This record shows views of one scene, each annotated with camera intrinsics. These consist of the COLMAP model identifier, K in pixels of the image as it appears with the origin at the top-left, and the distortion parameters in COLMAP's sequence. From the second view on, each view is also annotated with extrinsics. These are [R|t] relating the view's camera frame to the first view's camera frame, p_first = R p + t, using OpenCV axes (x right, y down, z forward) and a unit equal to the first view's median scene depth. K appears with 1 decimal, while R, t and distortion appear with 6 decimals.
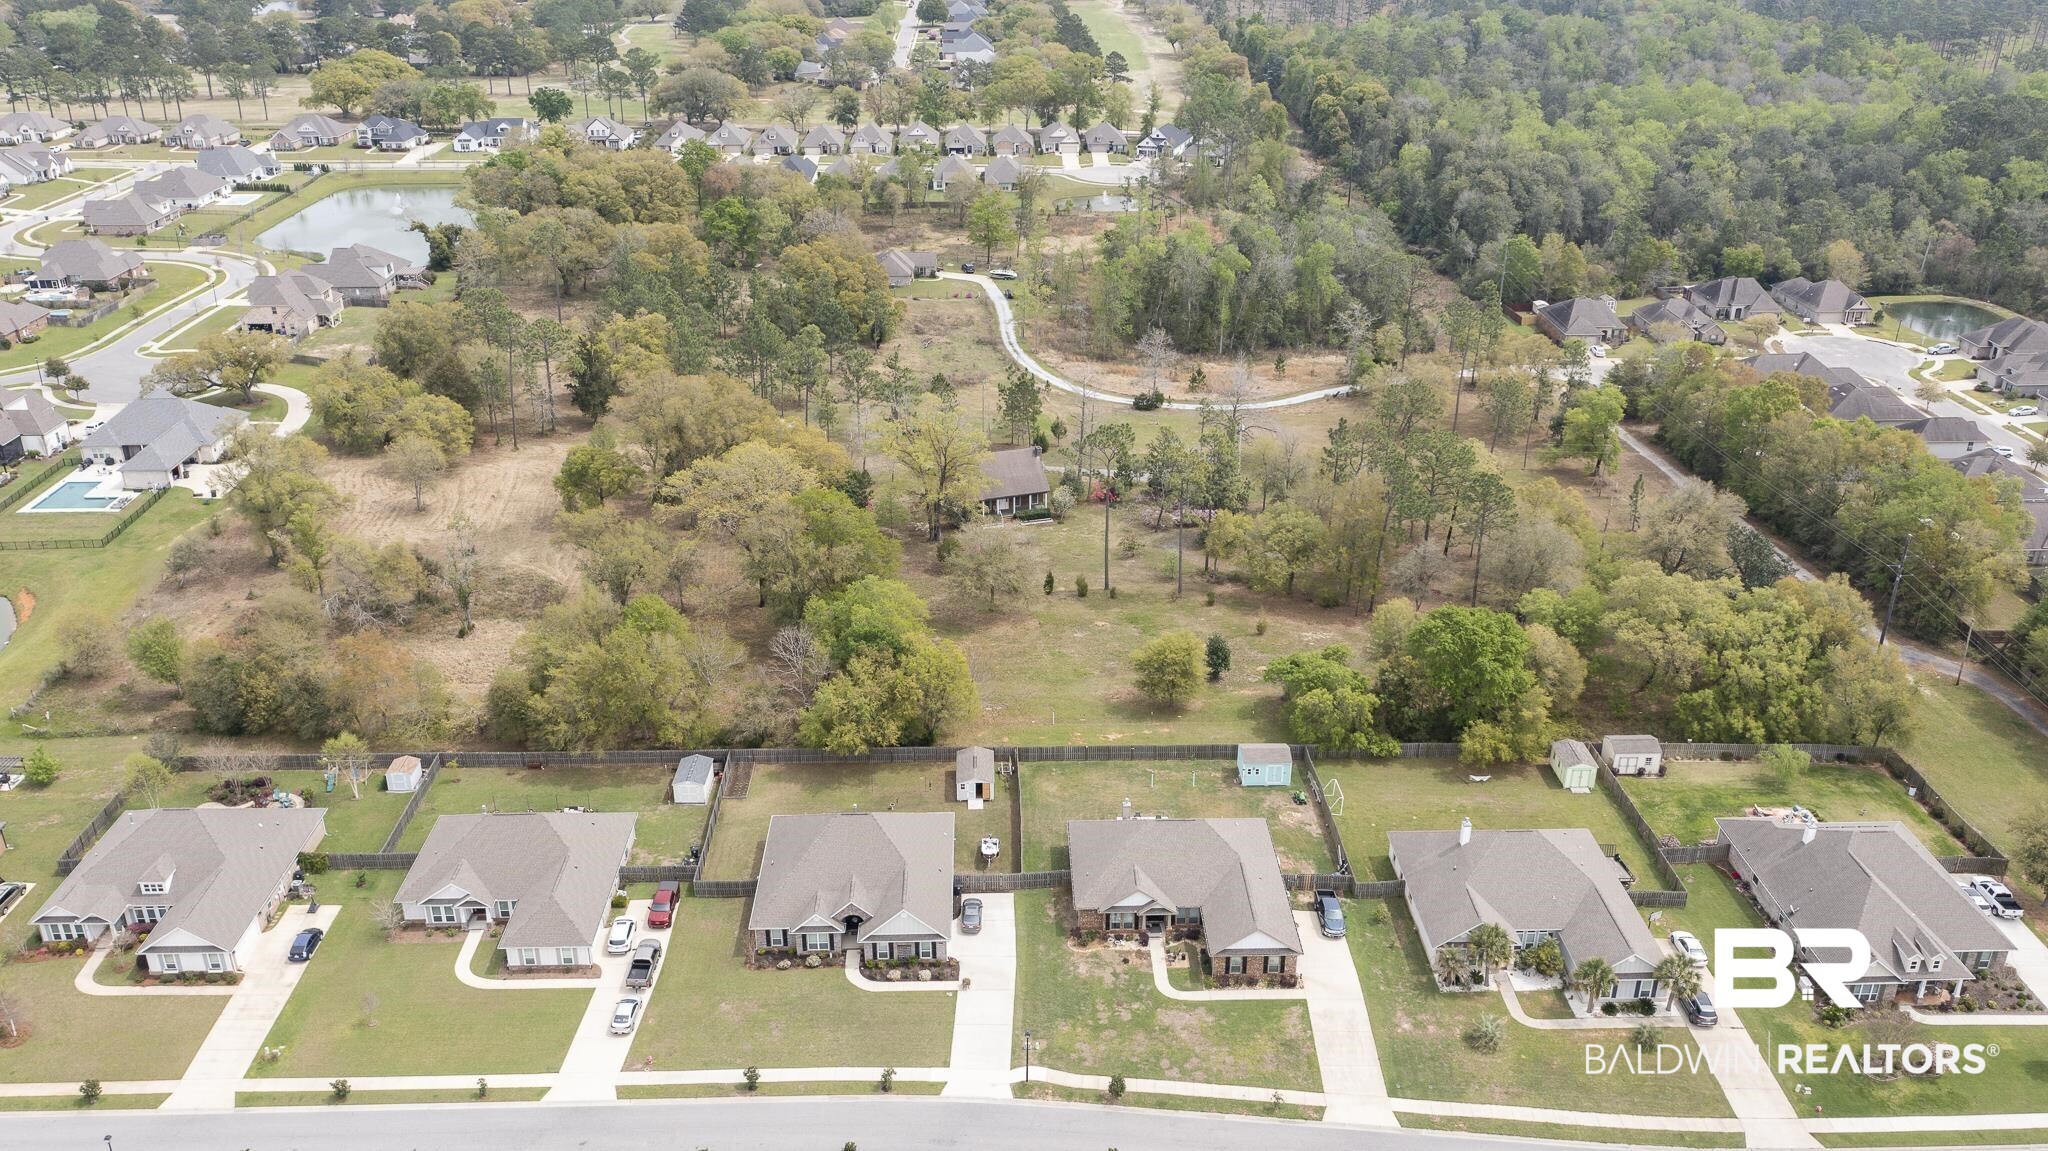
lens RADIAL K [[1620.0, 0, 1024.0], [0, 1620.0, 575.5], [0, 0, 1]] dist [0.002663, 0.003262]
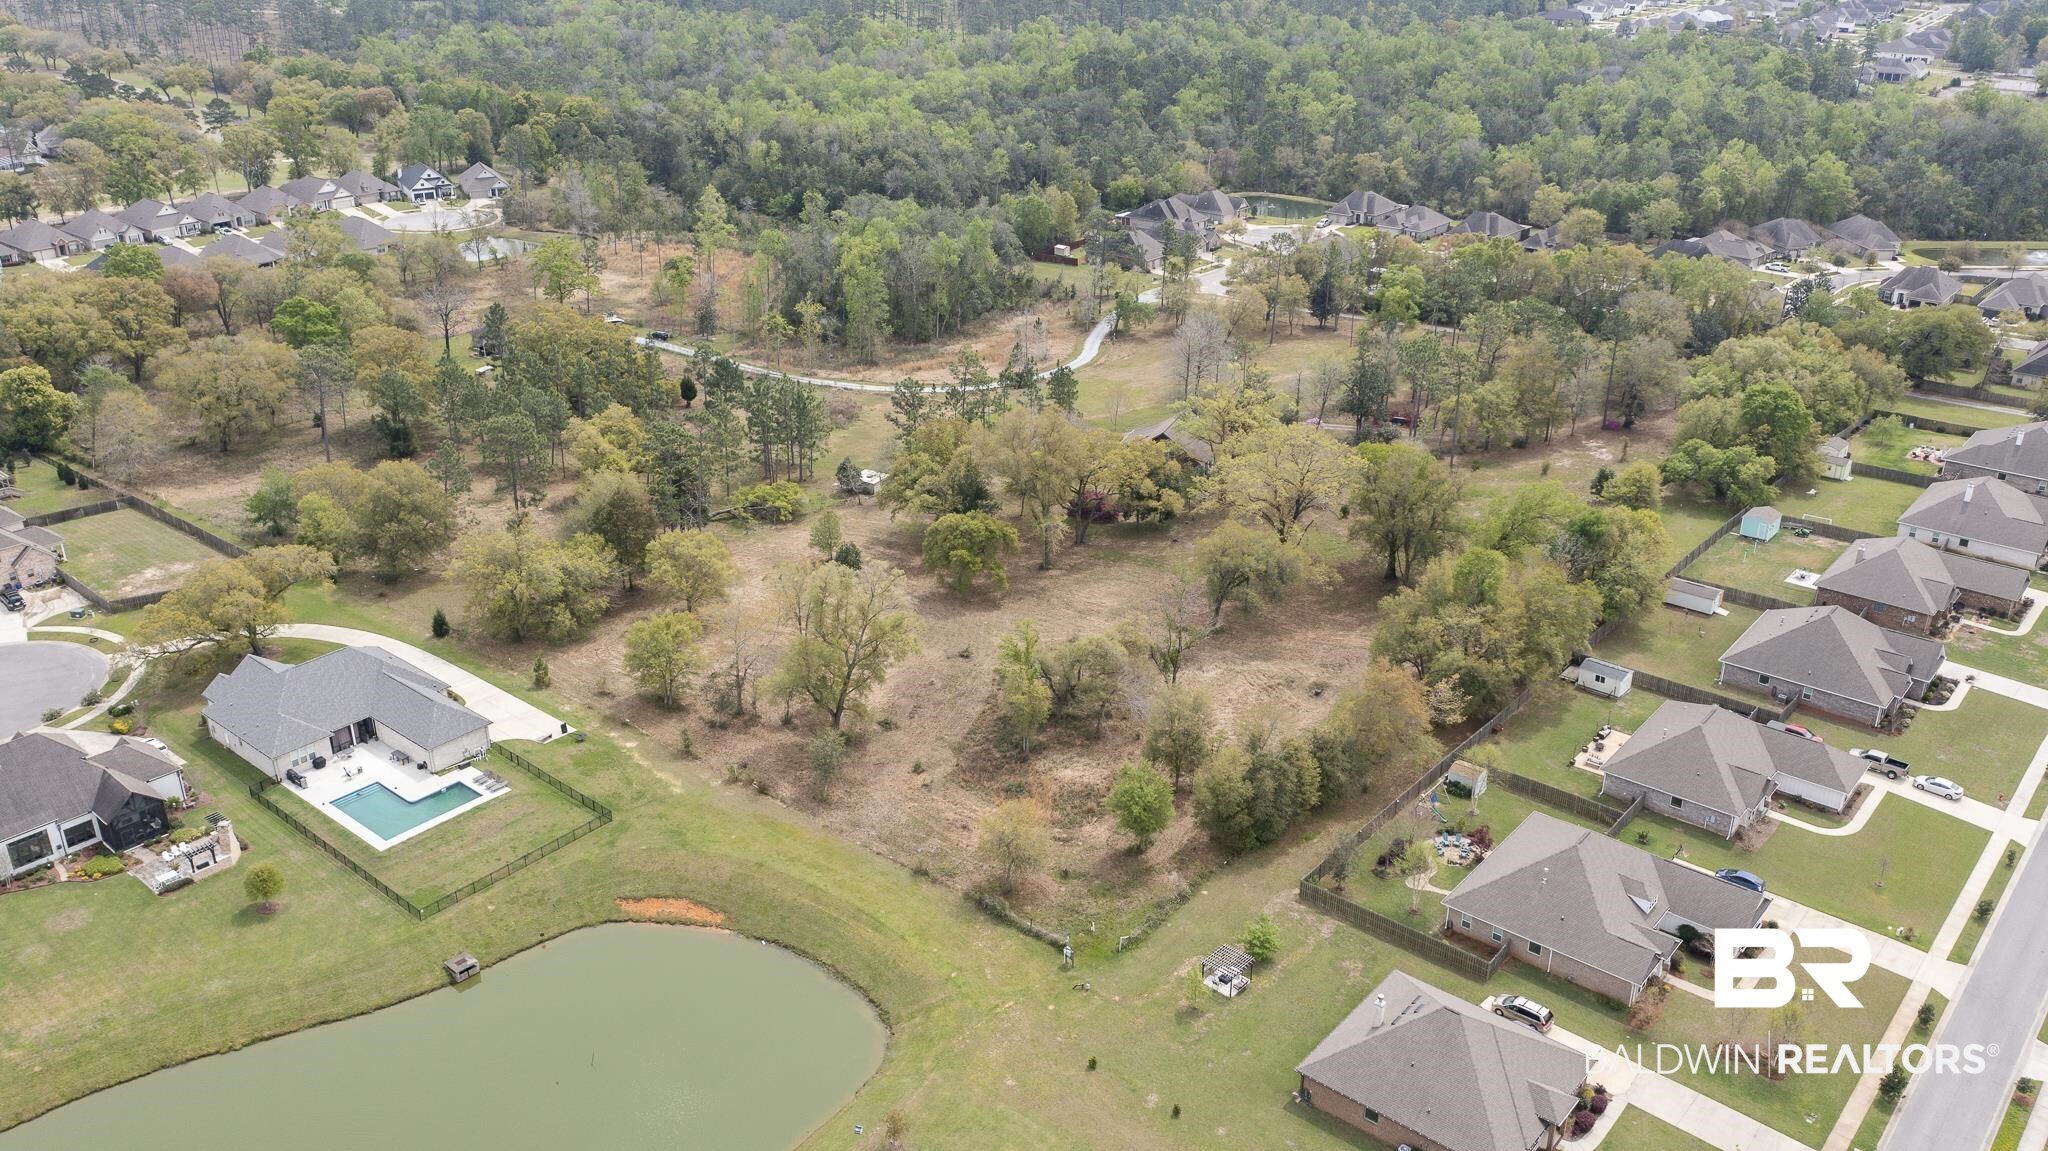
lens RADIAL K [[1621.9, 0, 1028.1], [0, 1621.9, 575.1], [0, 0, 1]] dist [-0.012982, -0.004726]
pose [[0.663078, -0.306544, 0.682905, -0.621658], [0.313001, 0.942262, 0.119050, -0.102008], [-0.679969, 0.134811, 0.720741, 0.234239]]
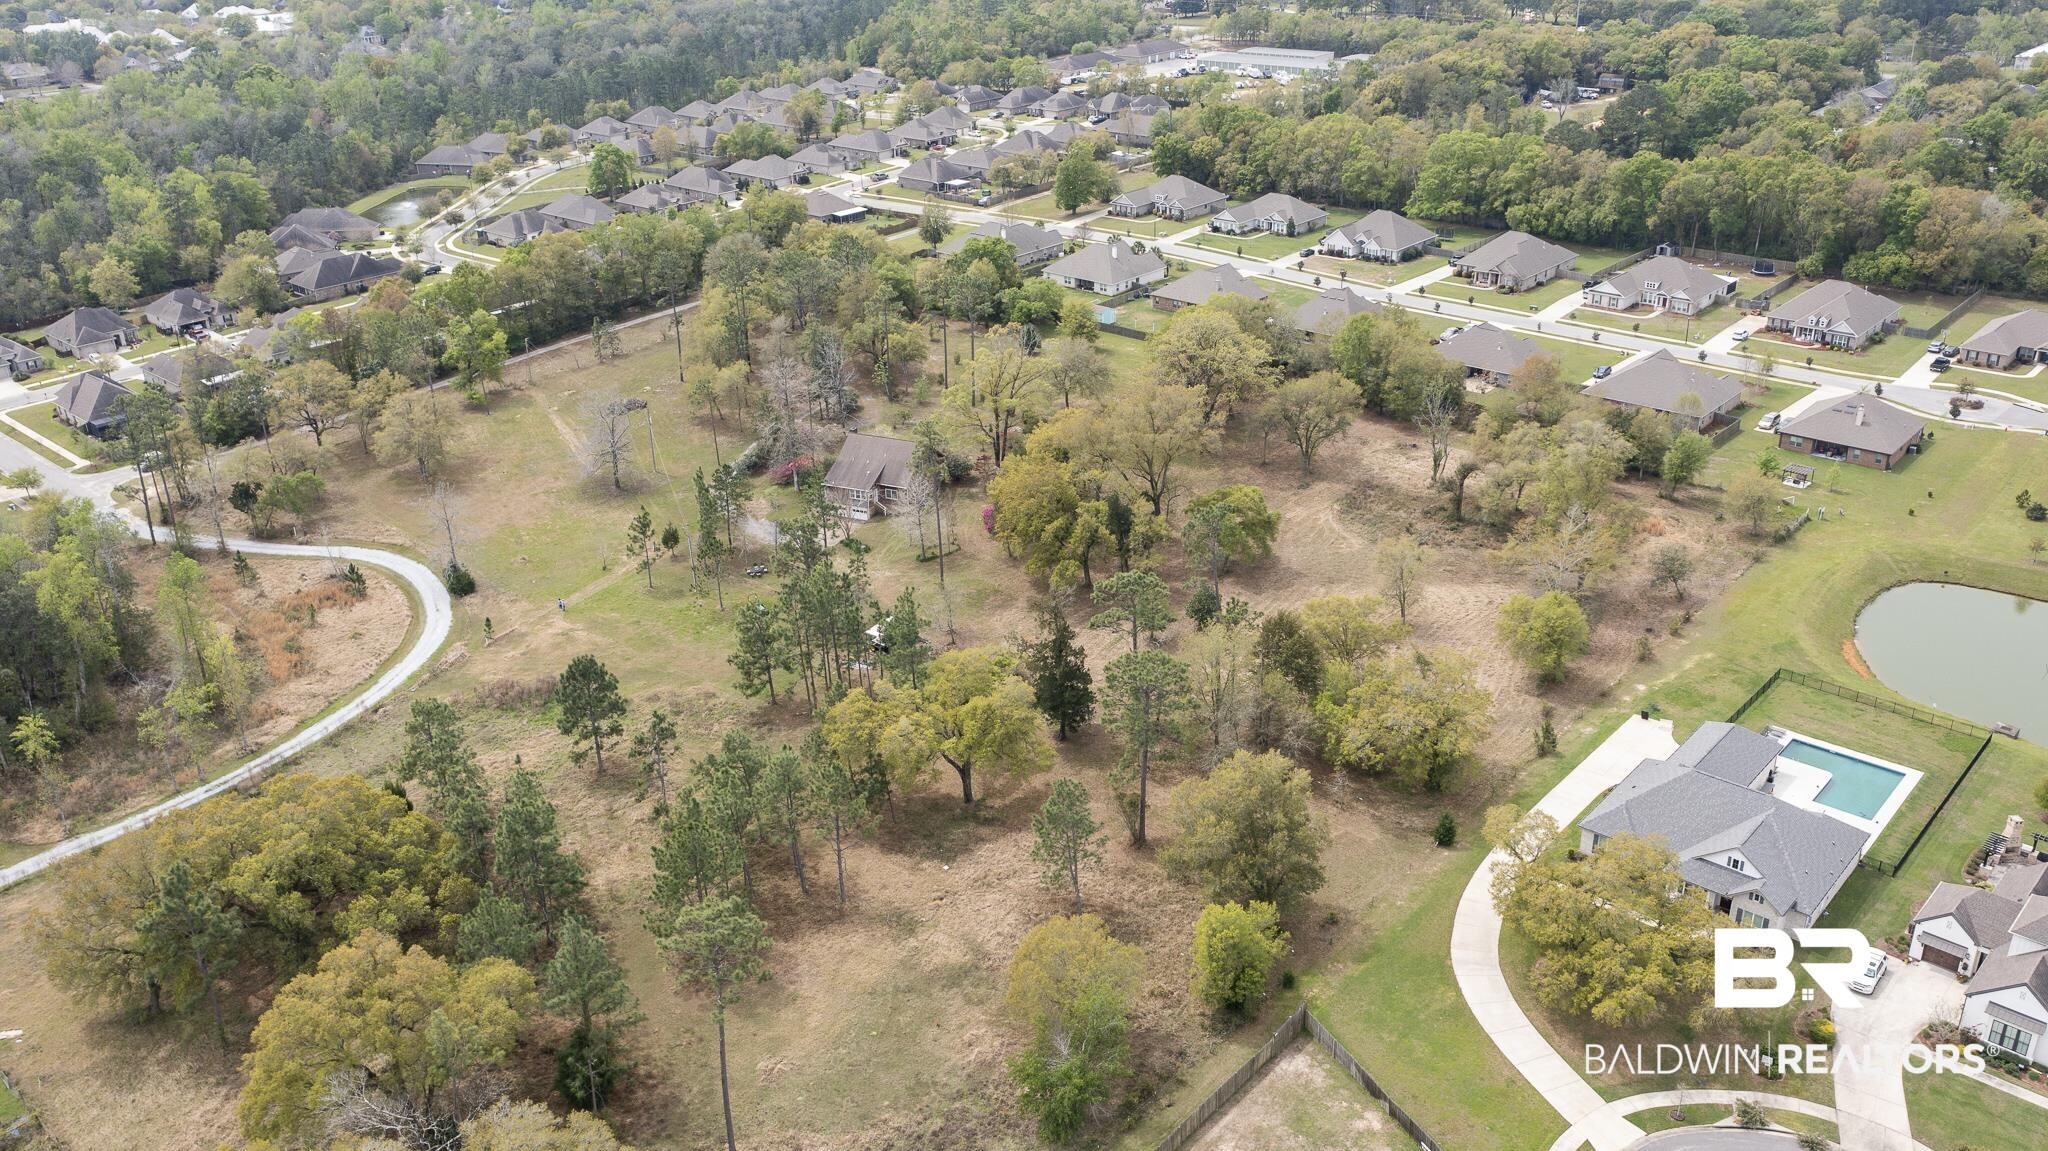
lens RADIAL K [[1620.0, 0, 1024.0], [0, 1620.0, 575.5], [0, 0, 1]] dist [0.002663, 0.003262]
pose [[-0.722017, -0.273855, 0.635370, -0.546162], [0.314408, 0.688165, 0.653894, -0.478292], [-0.616311, 0.671888, -0.410764, 1.051439]]
